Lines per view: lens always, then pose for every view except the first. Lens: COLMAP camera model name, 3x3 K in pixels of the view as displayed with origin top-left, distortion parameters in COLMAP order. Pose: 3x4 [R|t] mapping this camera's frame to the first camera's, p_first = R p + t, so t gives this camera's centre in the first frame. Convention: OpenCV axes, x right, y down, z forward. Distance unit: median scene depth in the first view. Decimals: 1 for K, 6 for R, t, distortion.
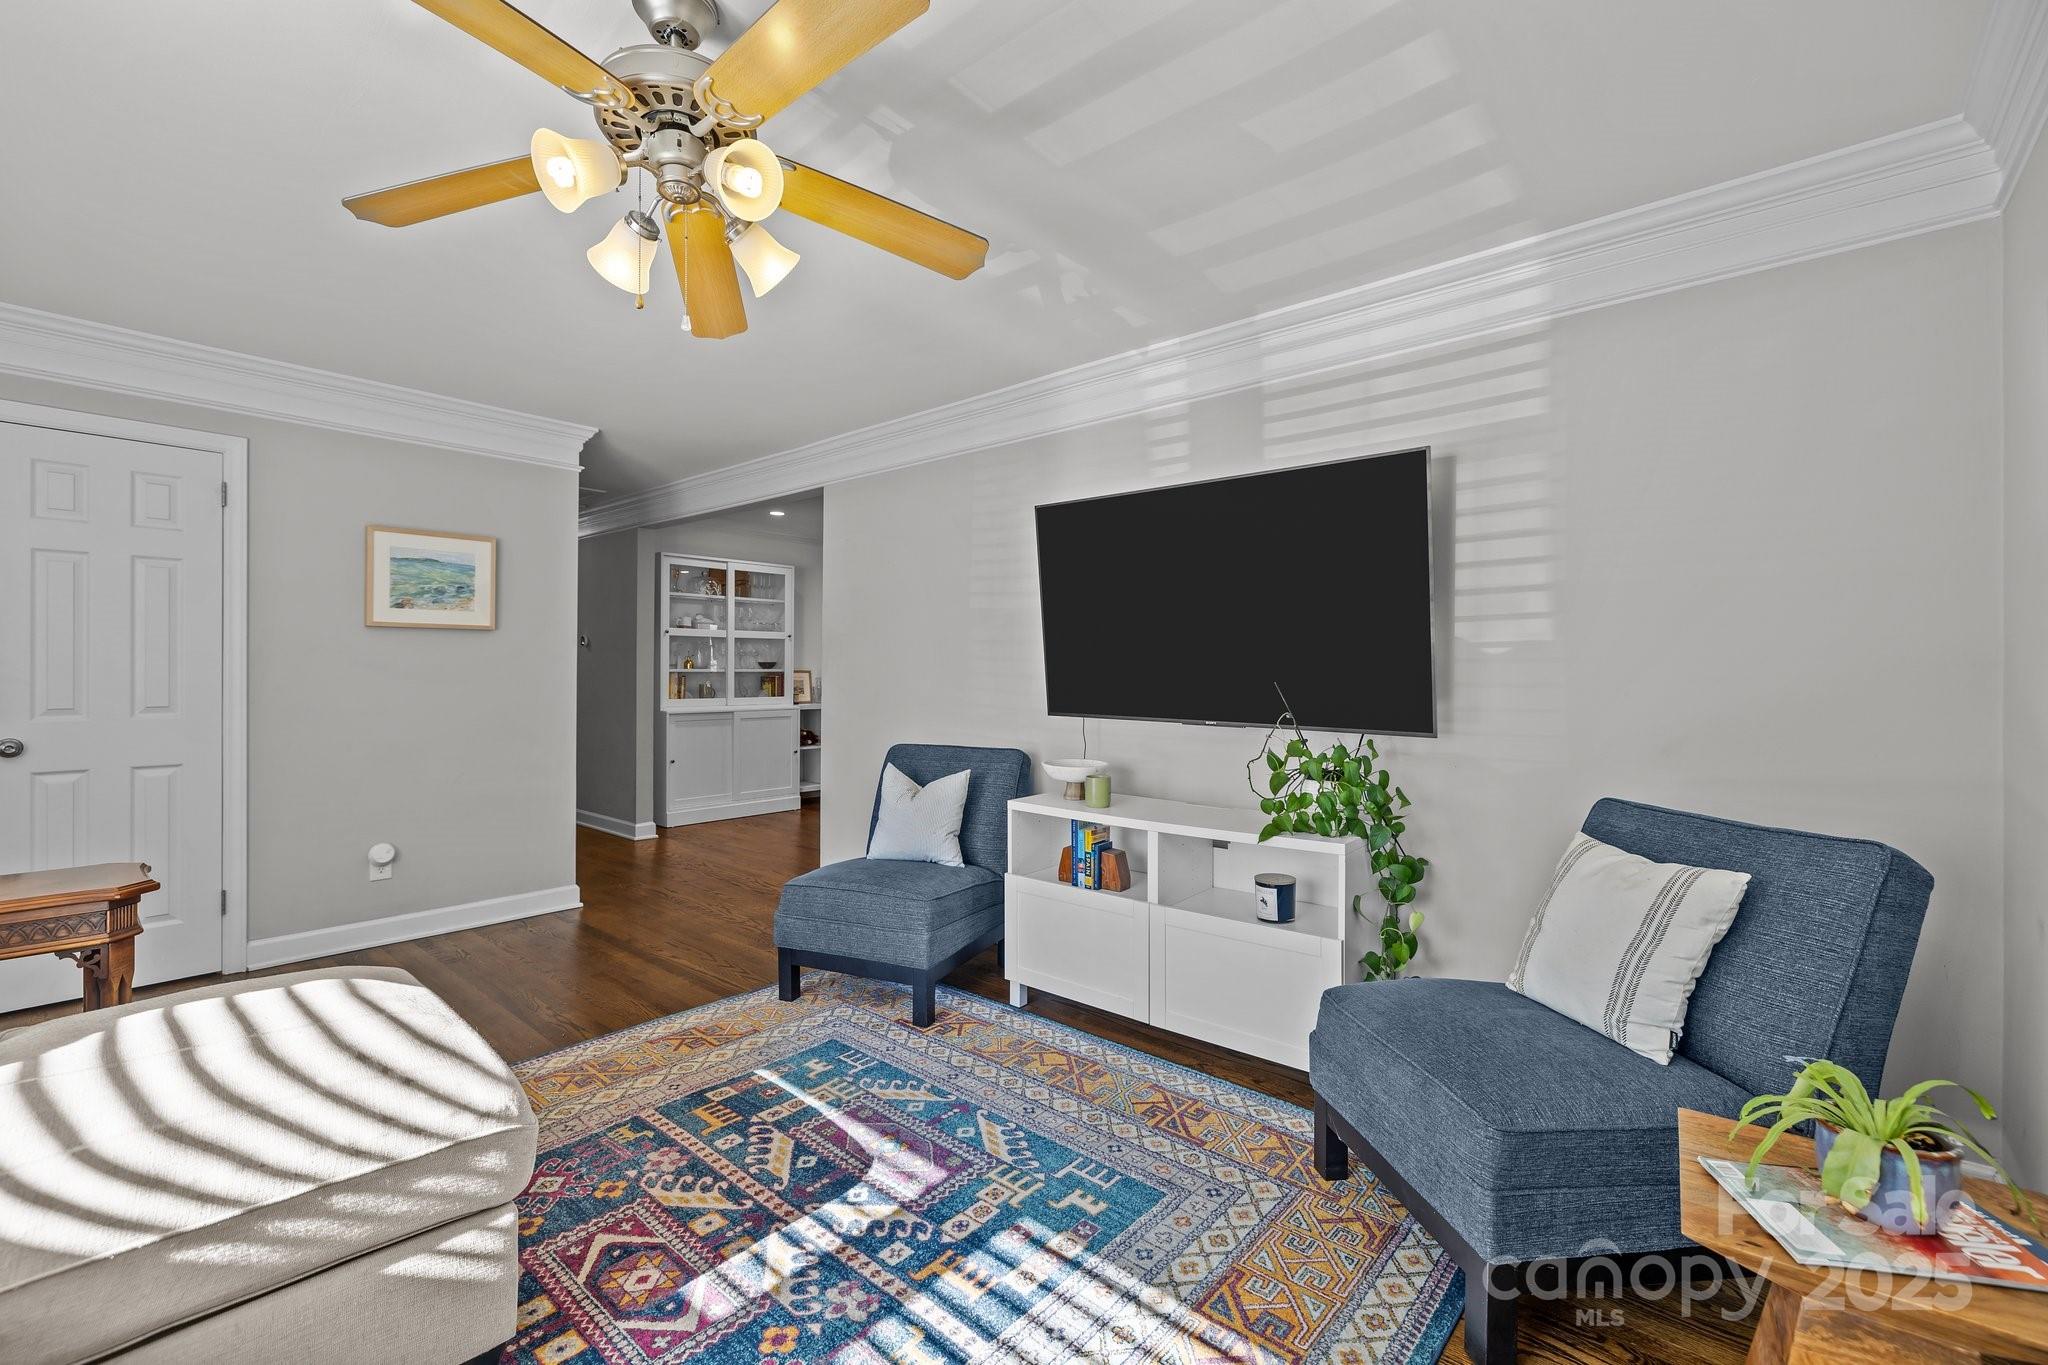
lens RADIAL K [[863.3, 0, 1004.9], [0, 863.3, 667.9], [0, 0, 1]] dist [-0.001954, 0.000067]
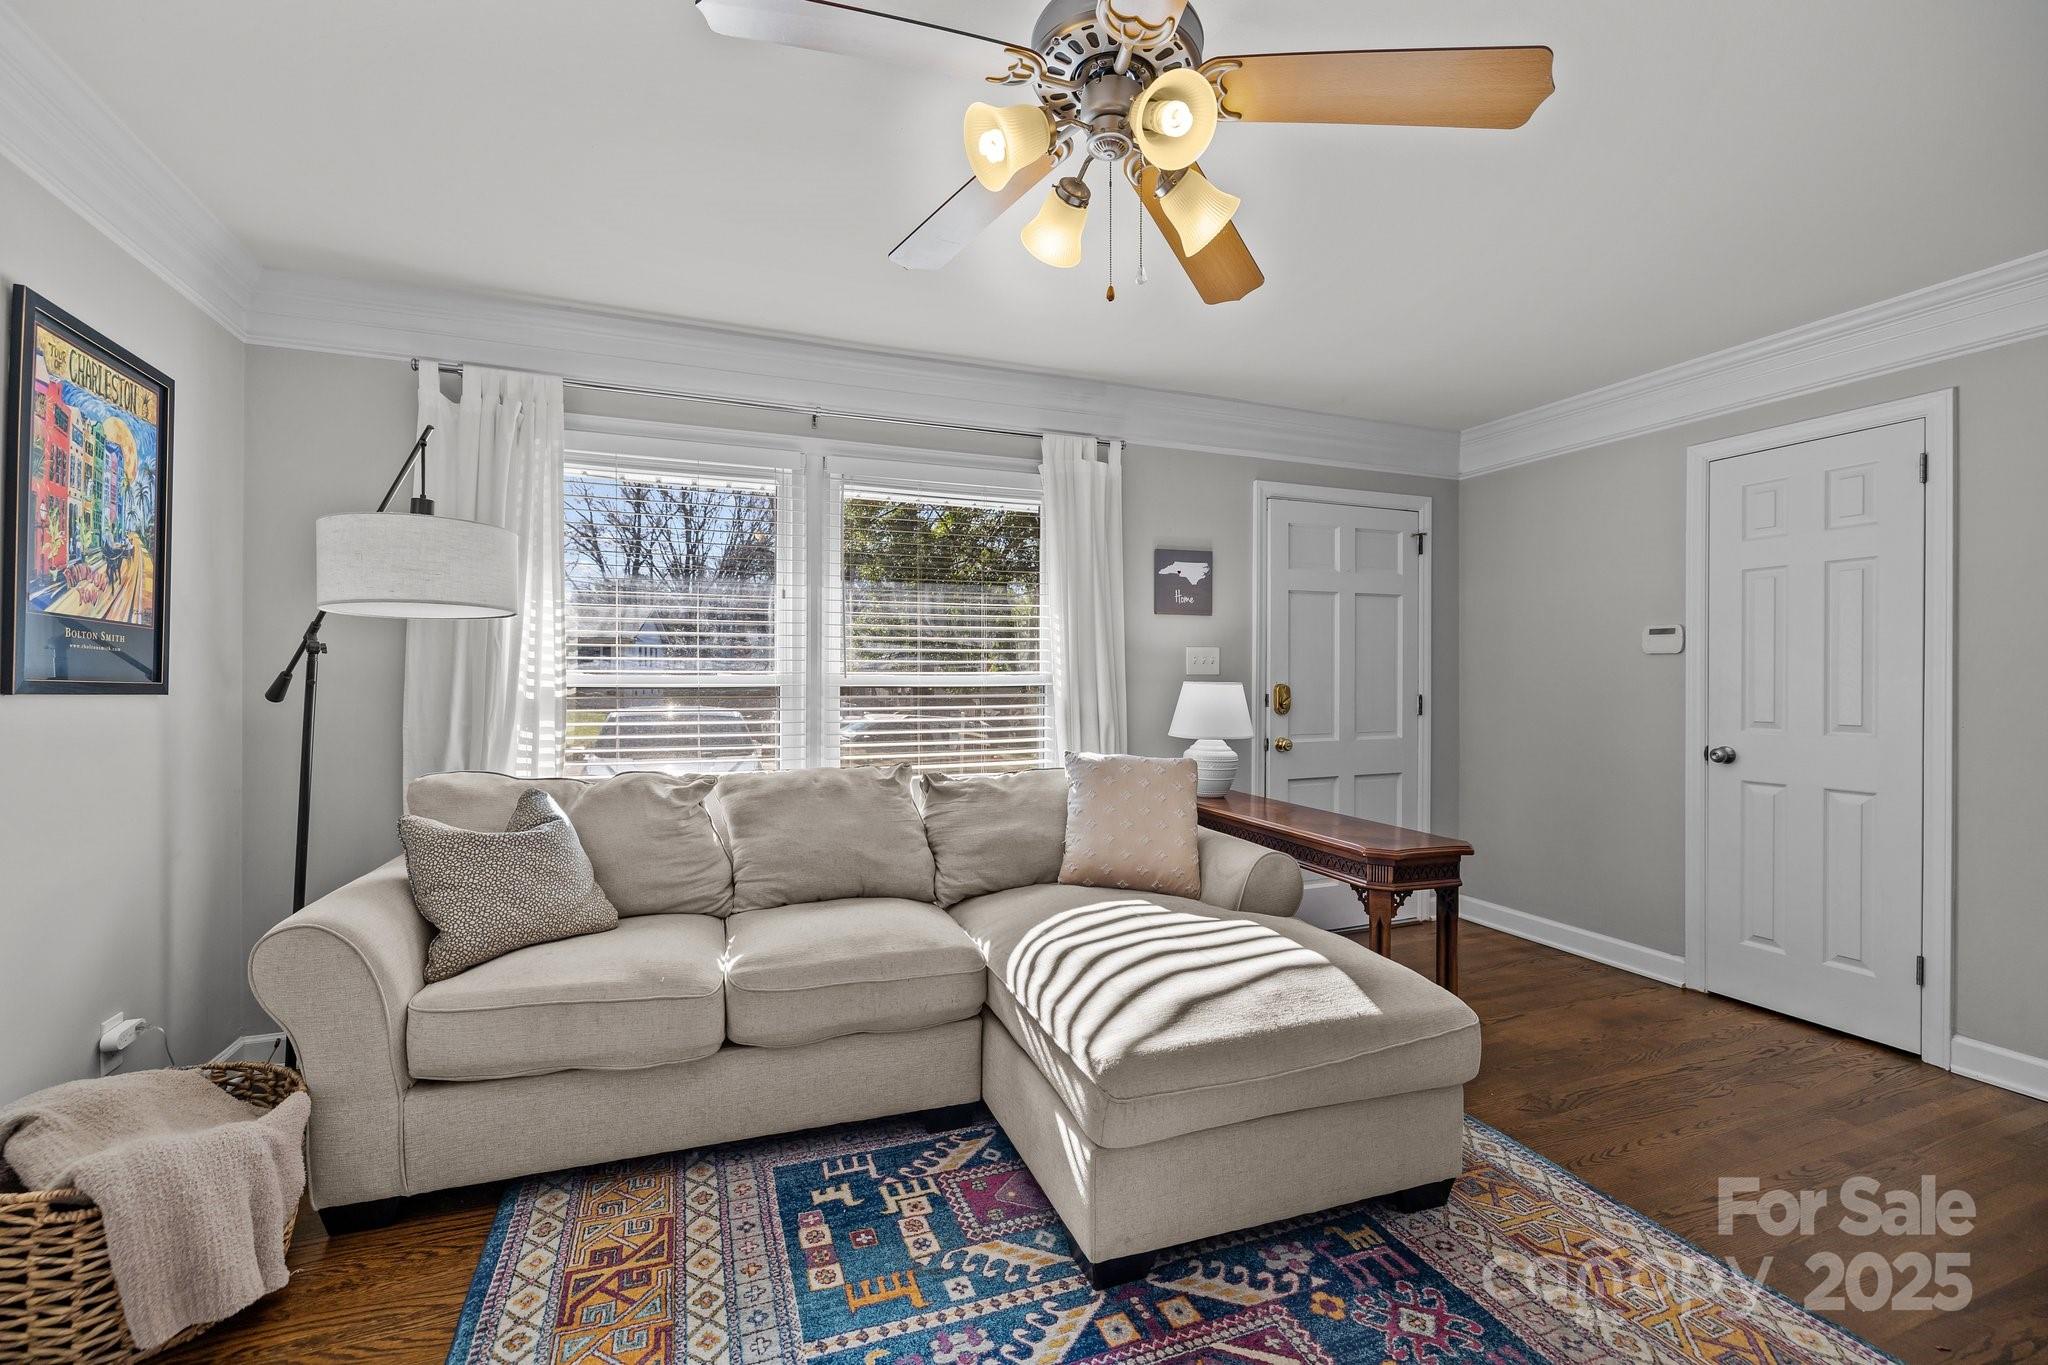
lens RADIAL K [[868.9, 0, 1003.2], [0, 868.9, 676.8], [0, 0, 1]] dist [0.001125, 0.000190]
pose [[-0.466610, -0.005985, -0.884443, 0.379111], [-0.001488, 0.999981, -0.005982, 0.001801], [0.884462, -0.001475, -0.466610, 1.059423]]
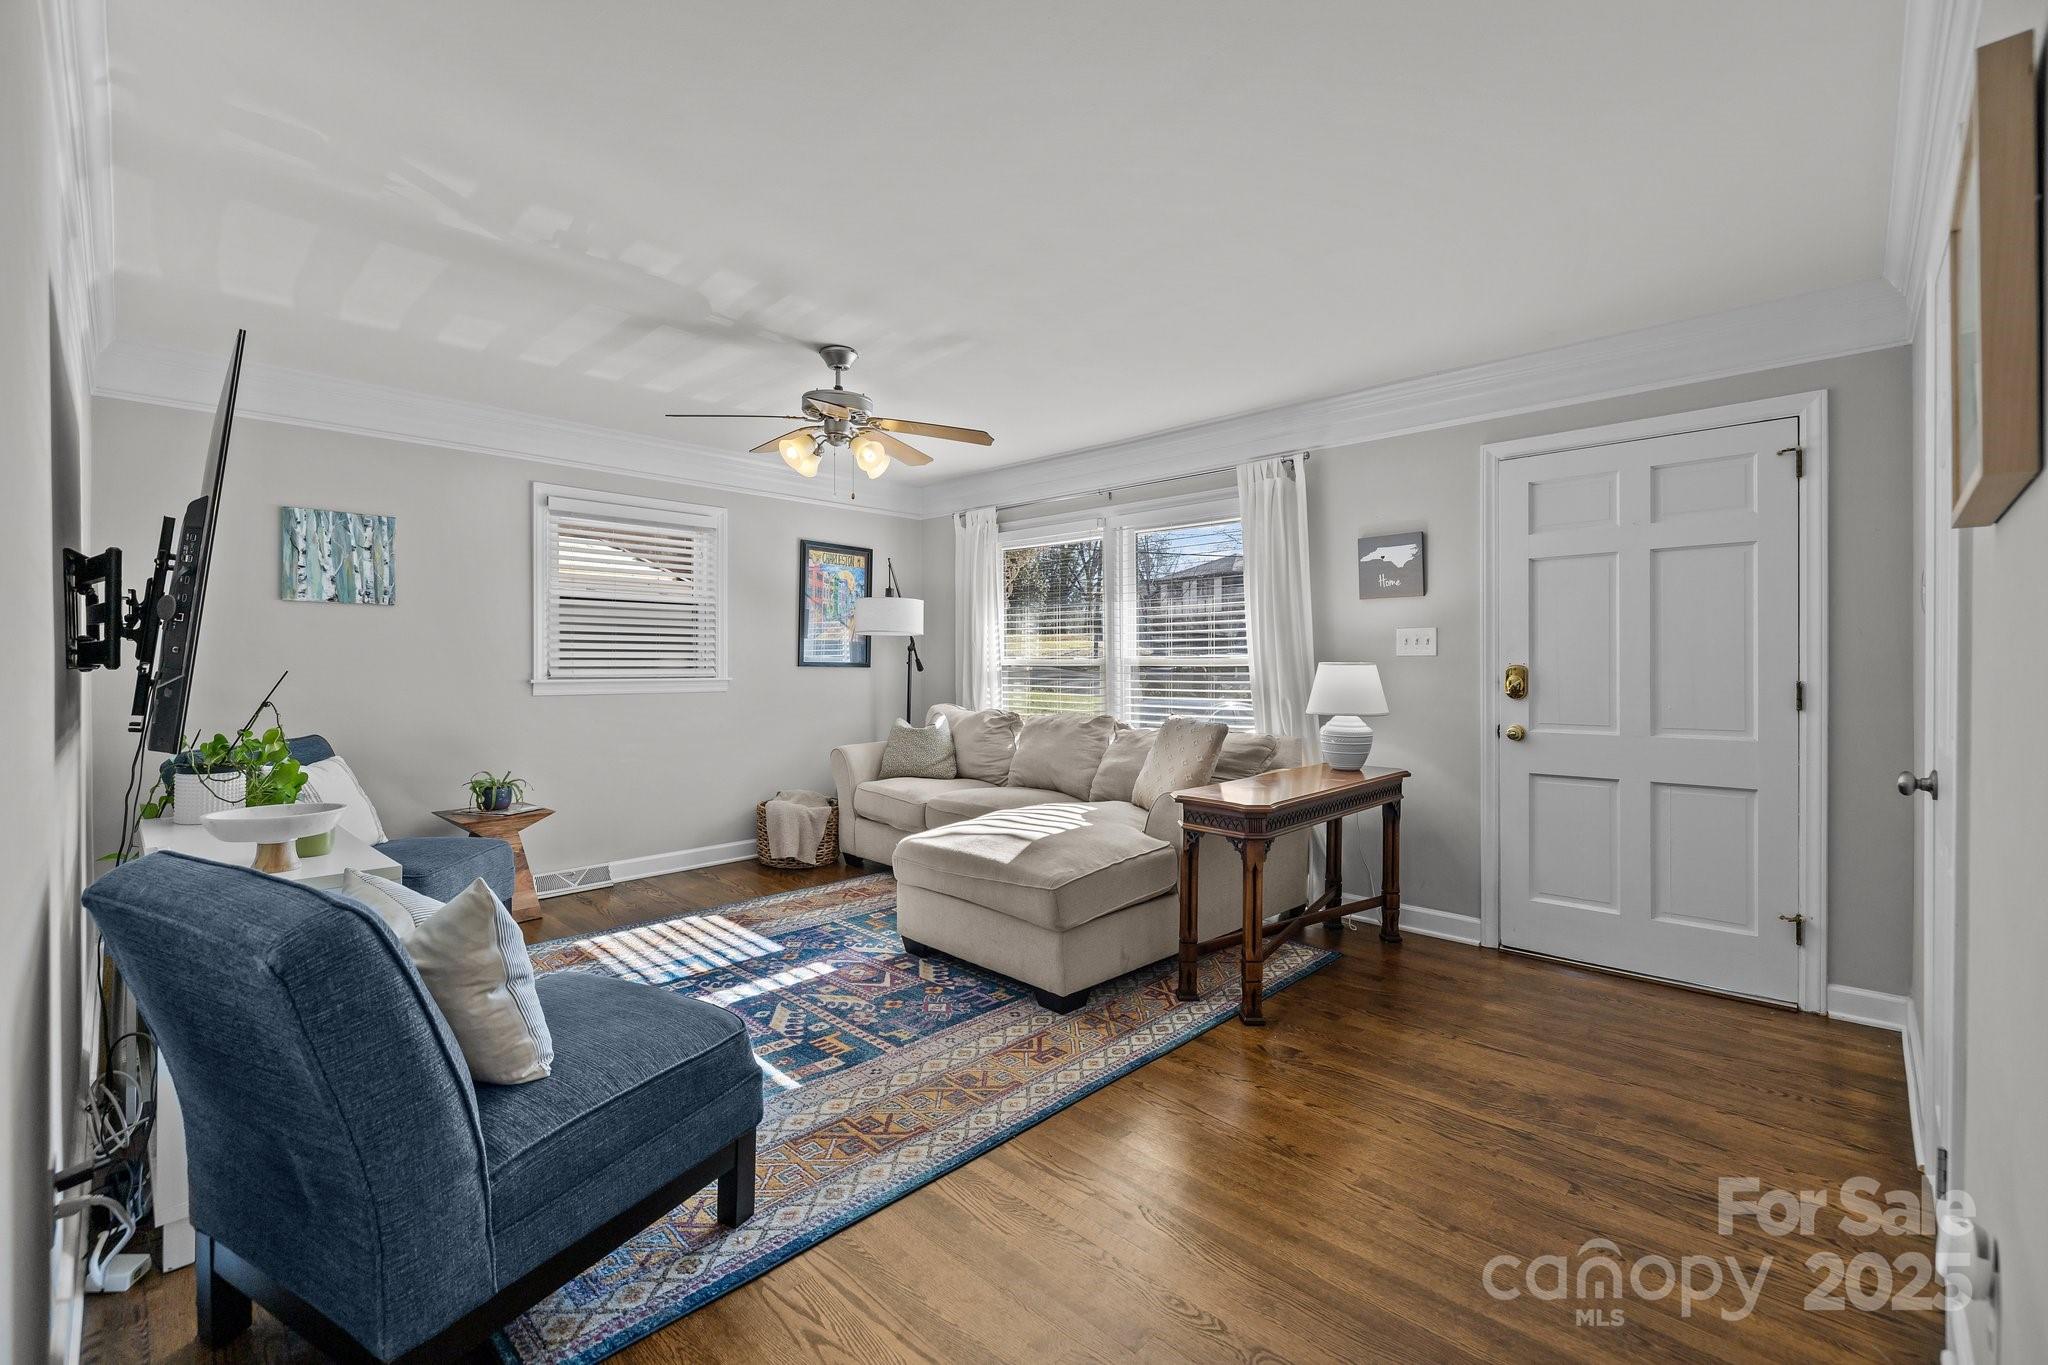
lens RADIAL K [[863.3, 0, 1004.9], [0, 863.3, 667.9], [0, 0, 1]] dist [-0.001954, 0.000067]
pose [[-0.998271, -0.004761, 0.058594, -0.746673], [-0.004596, 0.999985, 0.002941, 0.010018], [-0.058607, 0.002666, -0.998278, 2.526273]]
